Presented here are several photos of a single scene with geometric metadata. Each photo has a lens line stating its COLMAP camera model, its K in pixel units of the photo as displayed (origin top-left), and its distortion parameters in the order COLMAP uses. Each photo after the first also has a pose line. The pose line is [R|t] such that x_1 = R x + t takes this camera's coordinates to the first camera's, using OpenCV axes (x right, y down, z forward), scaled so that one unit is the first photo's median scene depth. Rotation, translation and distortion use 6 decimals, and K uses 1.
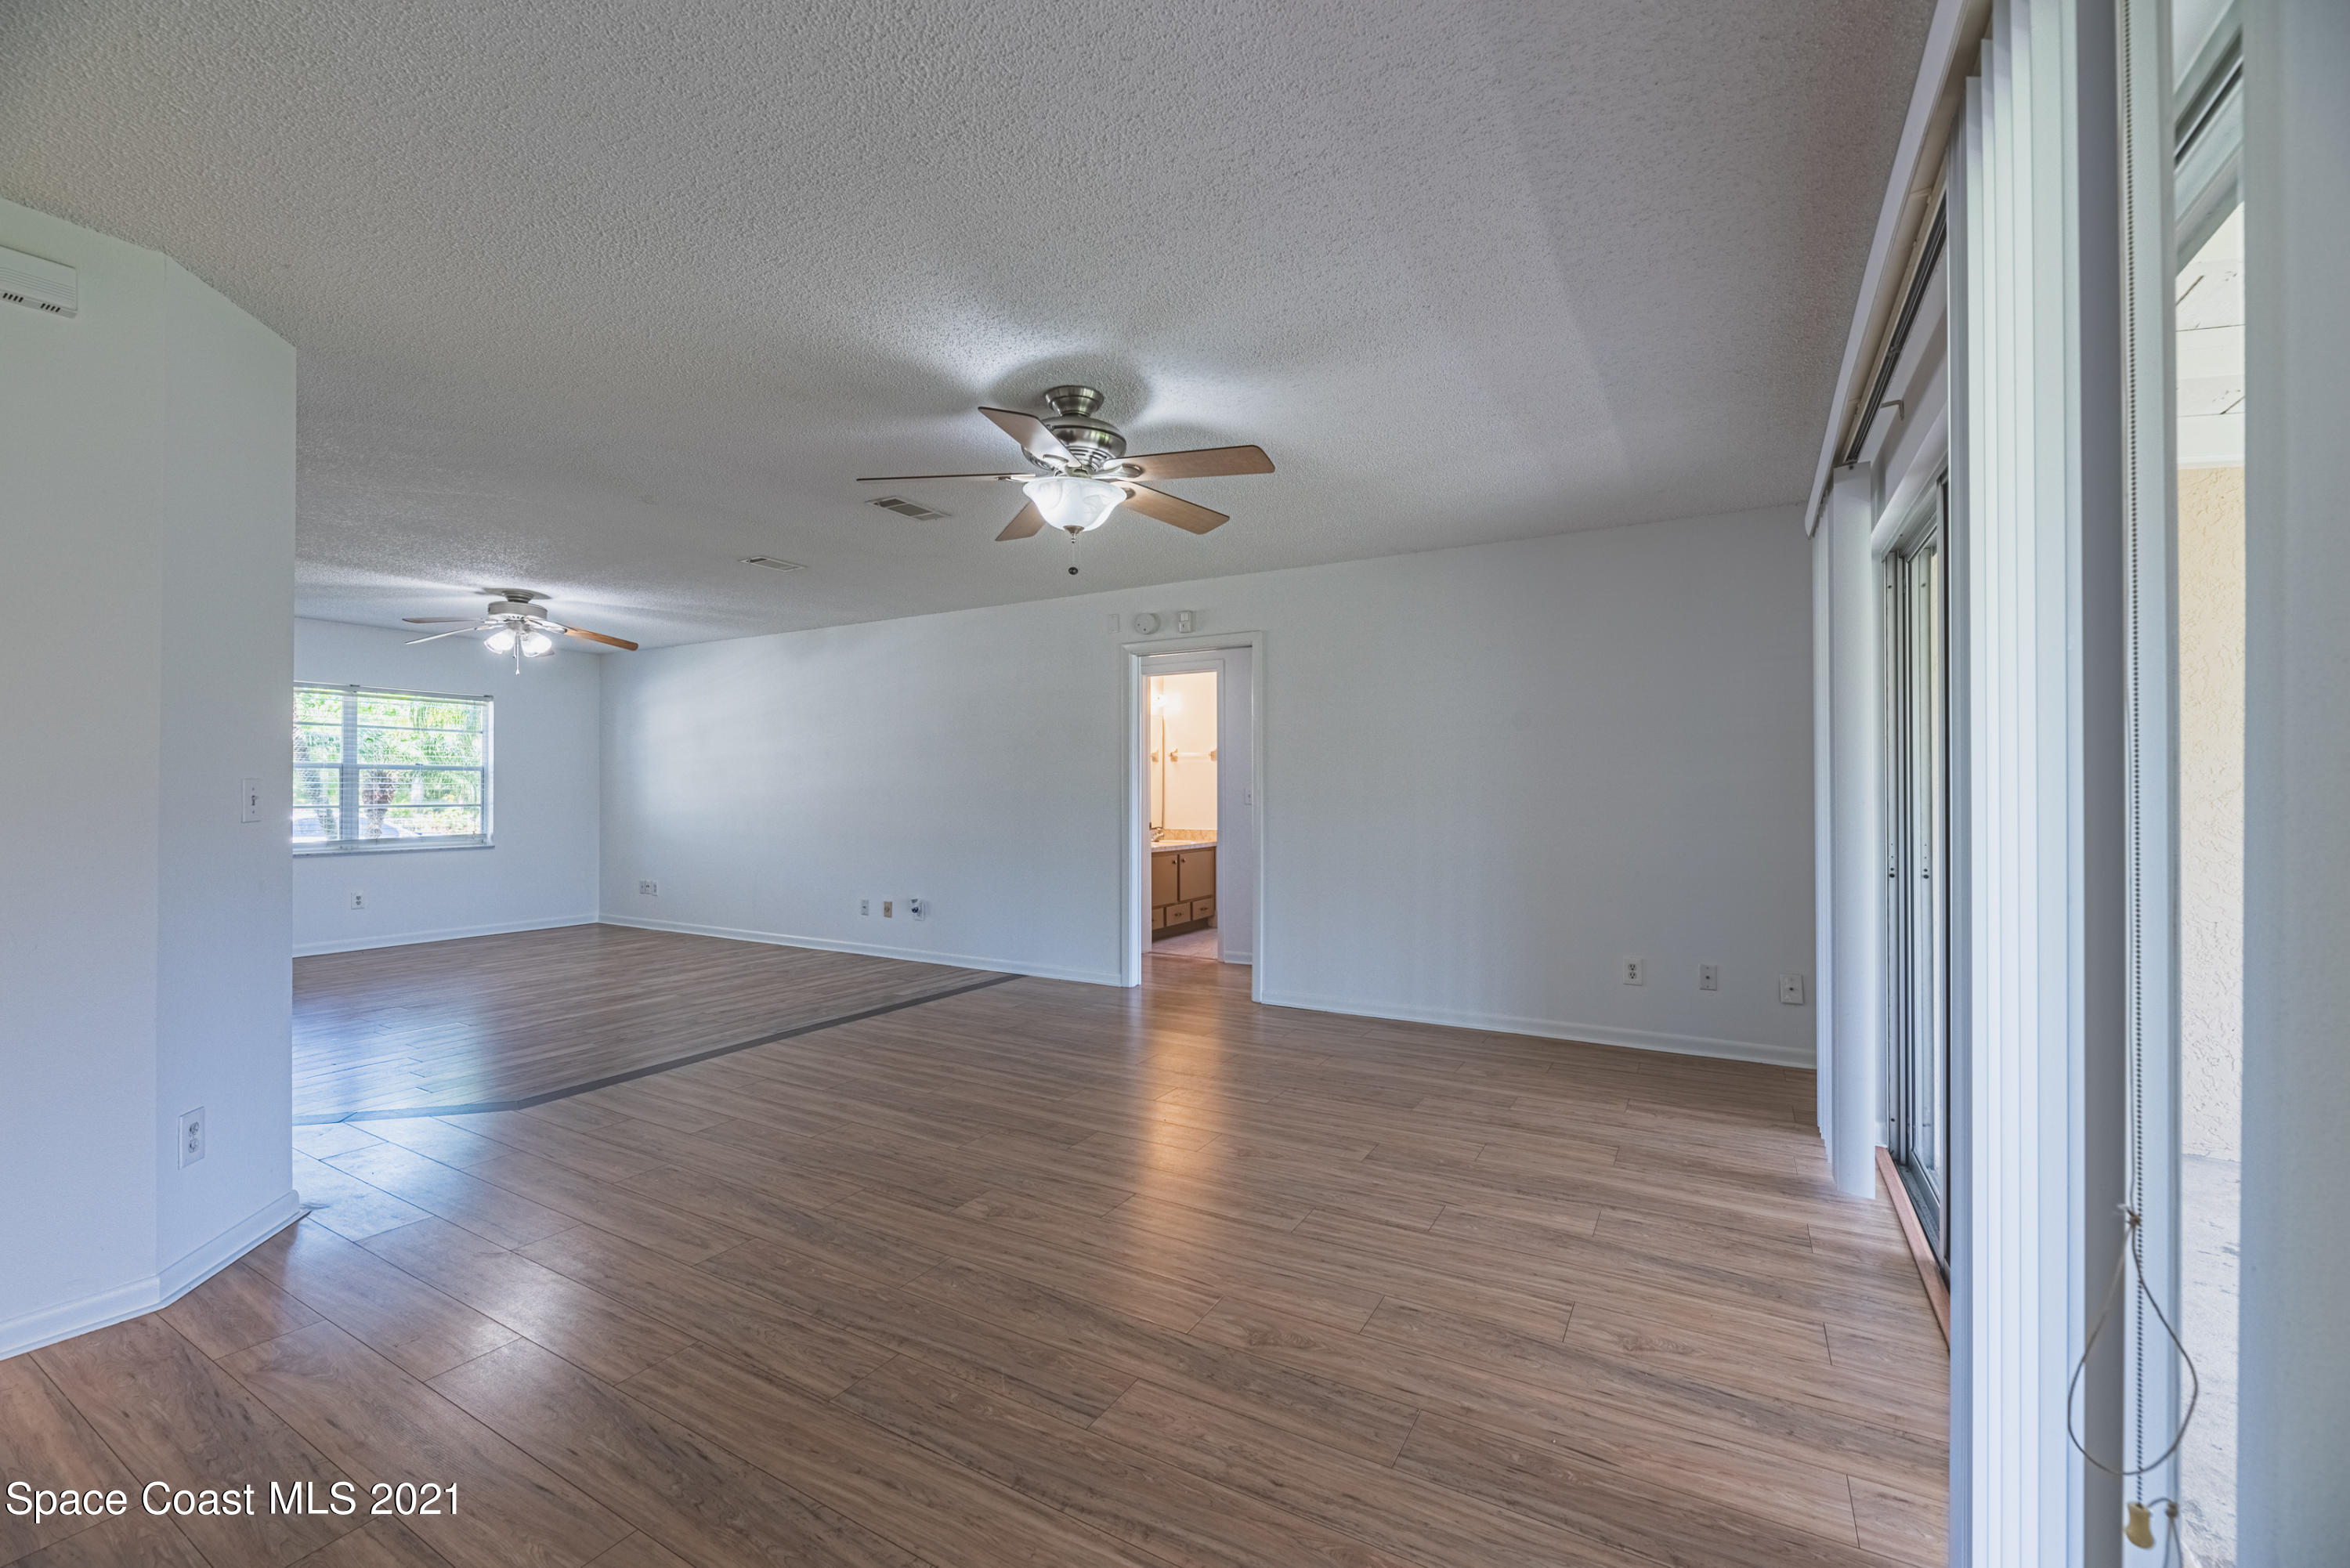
lens RADIAL K [[954.9, 0, 1155.0], [0, 954.9, 788.2], [0, 0, 1]] dist [0.000087, -0.000409]
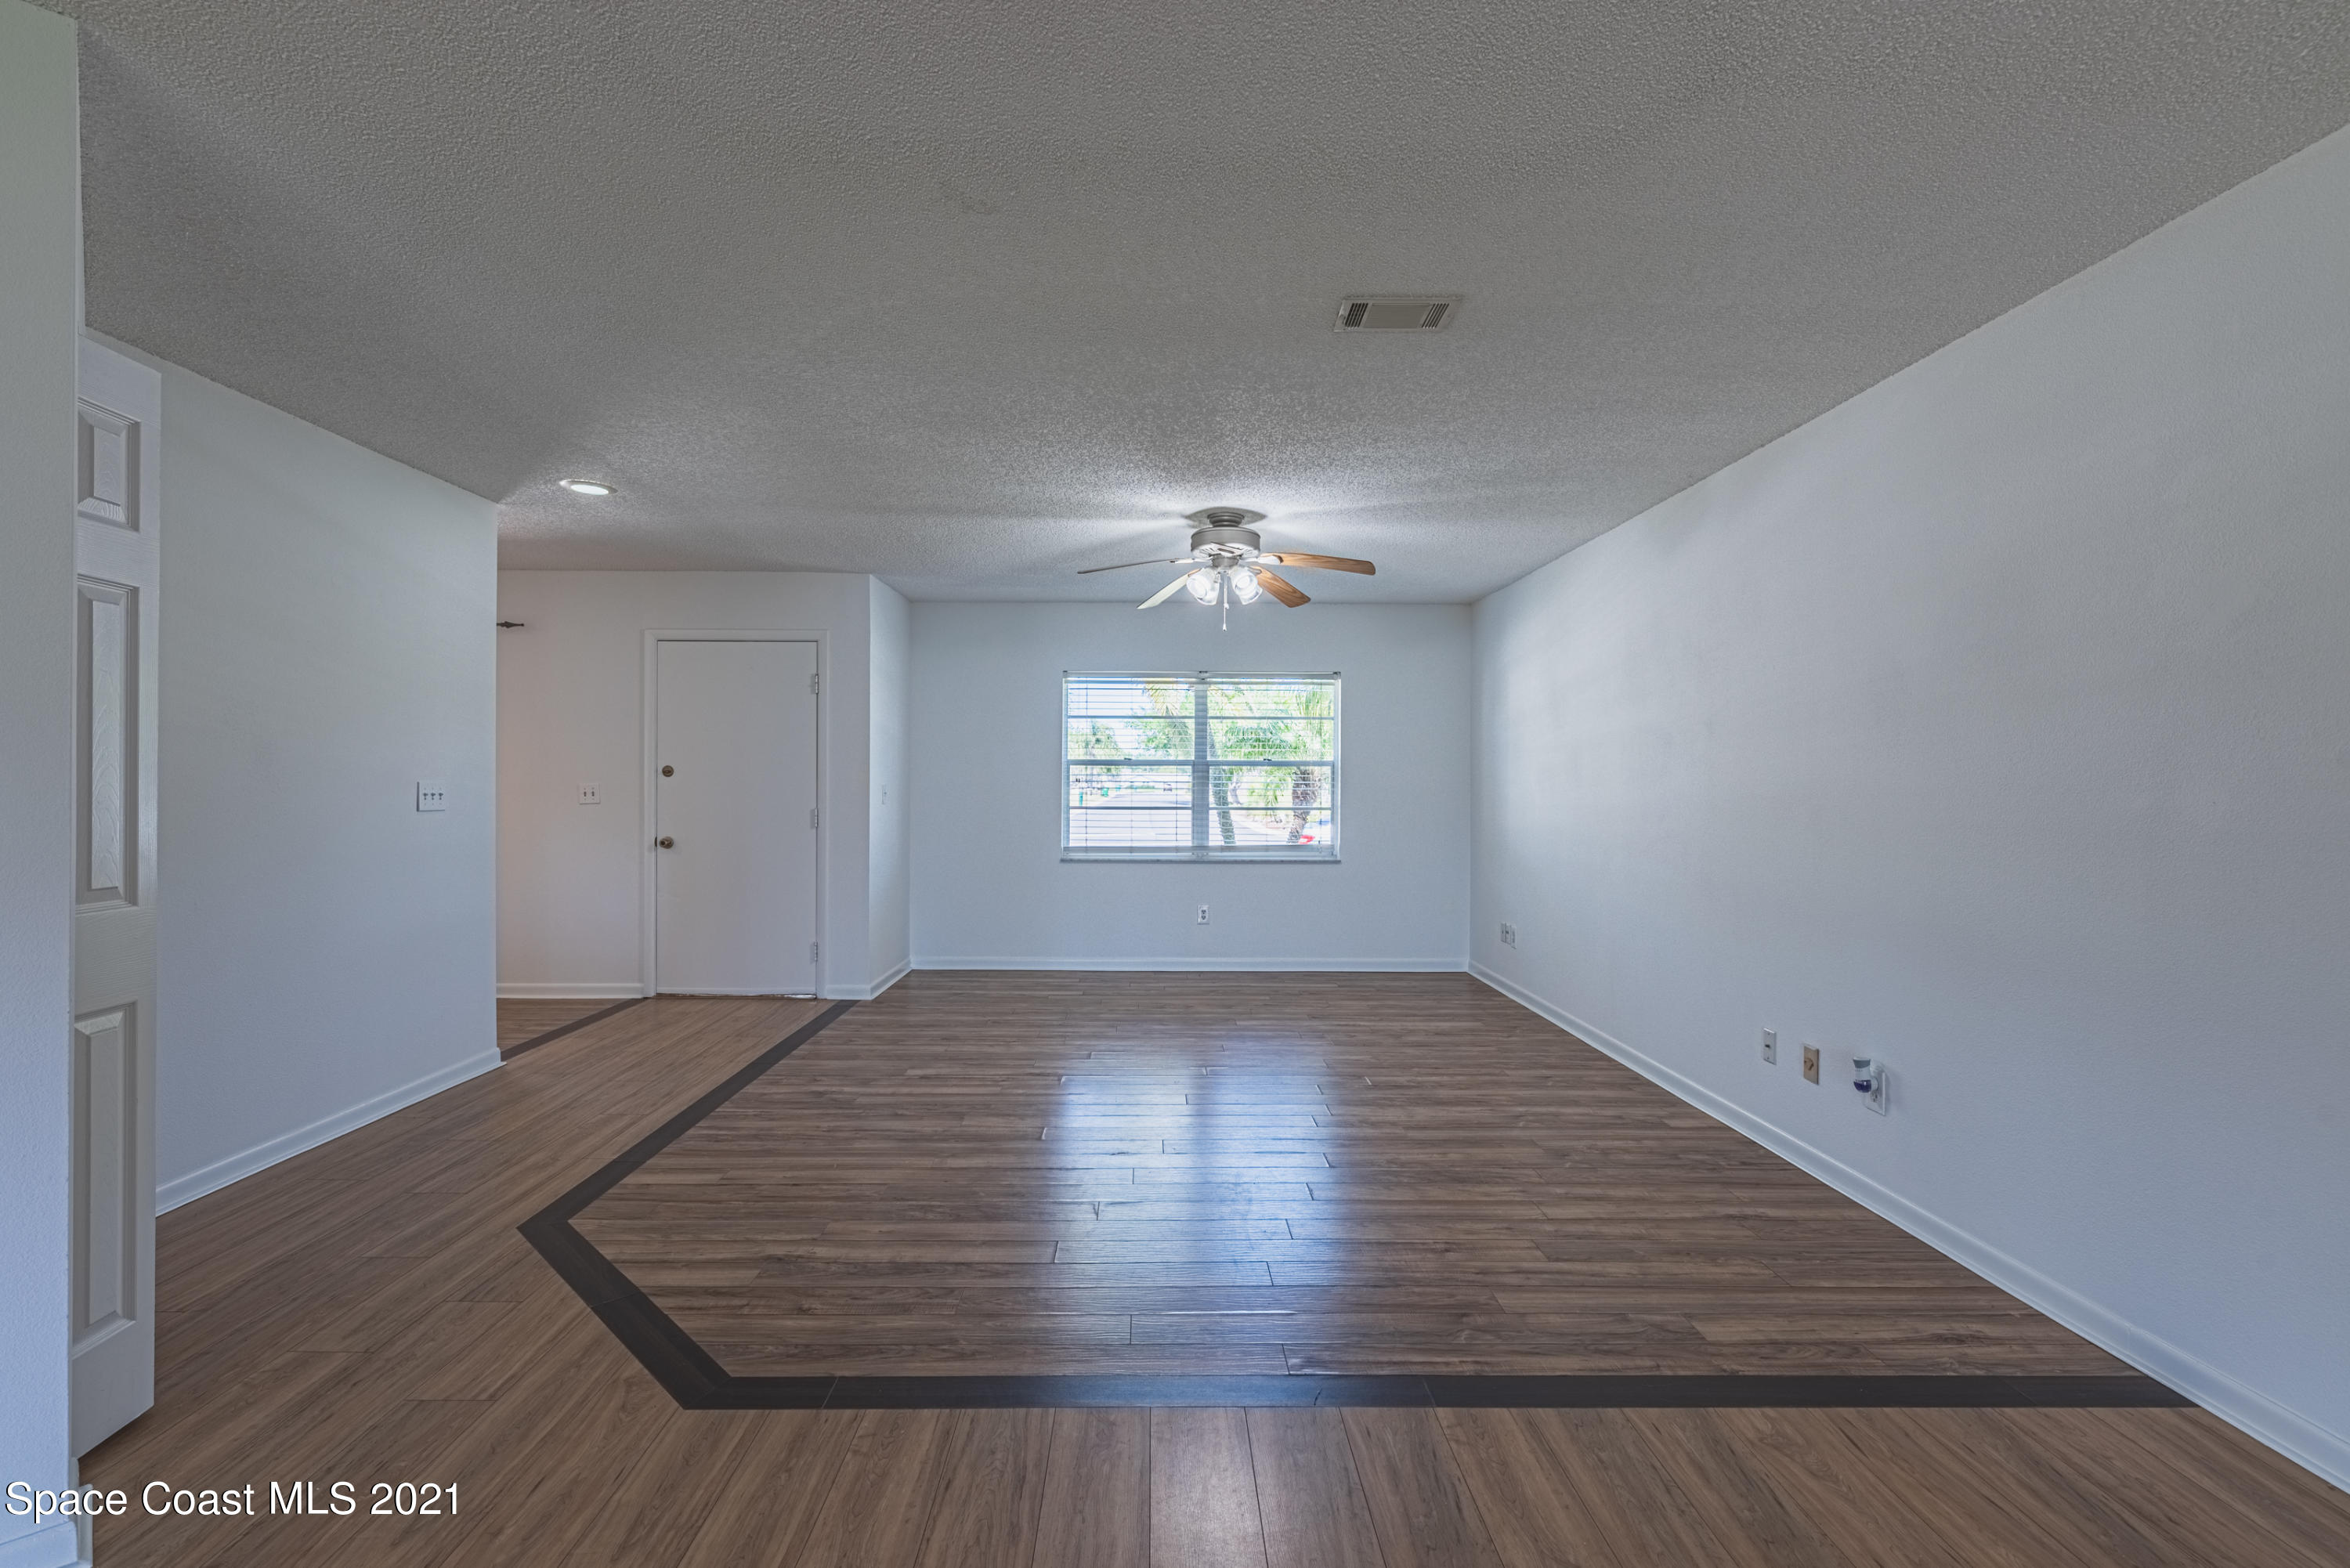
lens RADIAL K [[1063.1, 0, 1150.3], [0, 1063.1, 784.2], [0, 0, 1]] dist [-0.003903, -0.000009]
pose [[0.517865, 0.000132, -0.855462, -0.028090], [0.000346, 1.000000, 0.000364, -0.007070], [0.855462, -0.000484, 0.517865, 0.817844]]
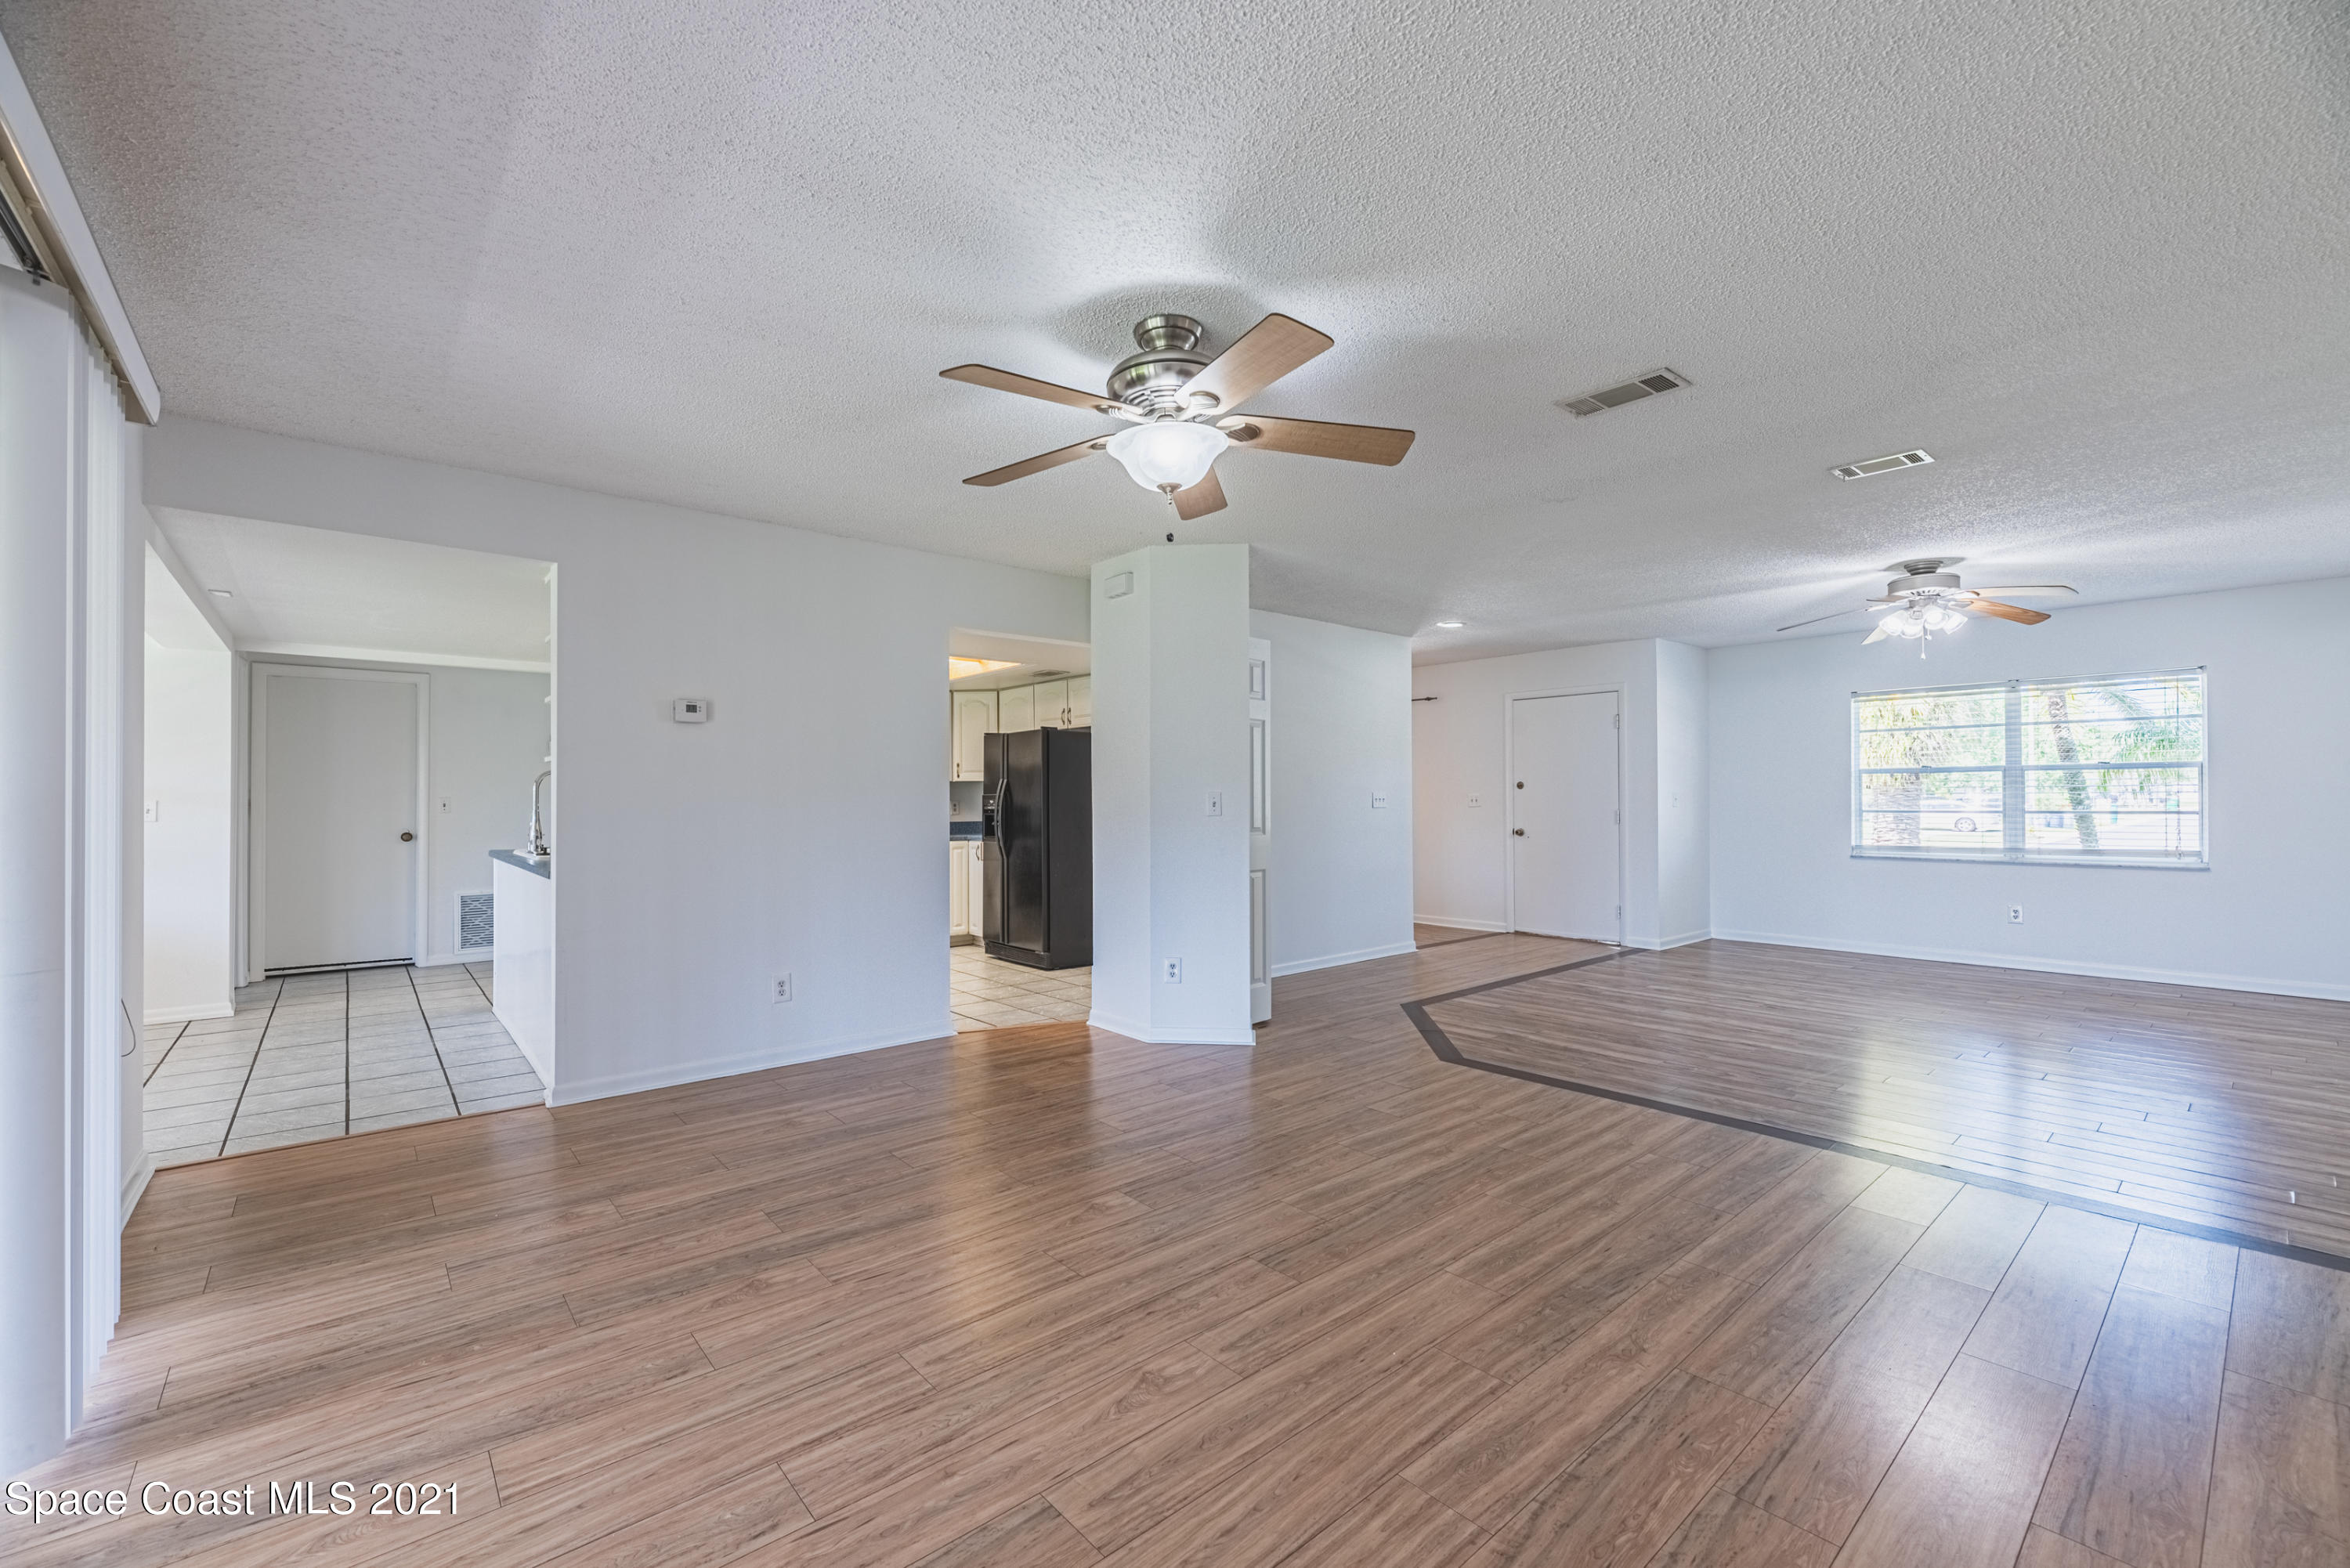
lens RADIAL K [[954.9, 0, 1168.7], [0, 954.9, 789.2], [0, 0, 1]] dist [0.000087, -0.000409]
pose [[-0.313160, -0.009241, -0.949655, 0.534691], [0.008627, 0.999884, -0.012575, 0.003269], [0.949661, -0.012130, -0.313044, 0.941345]]
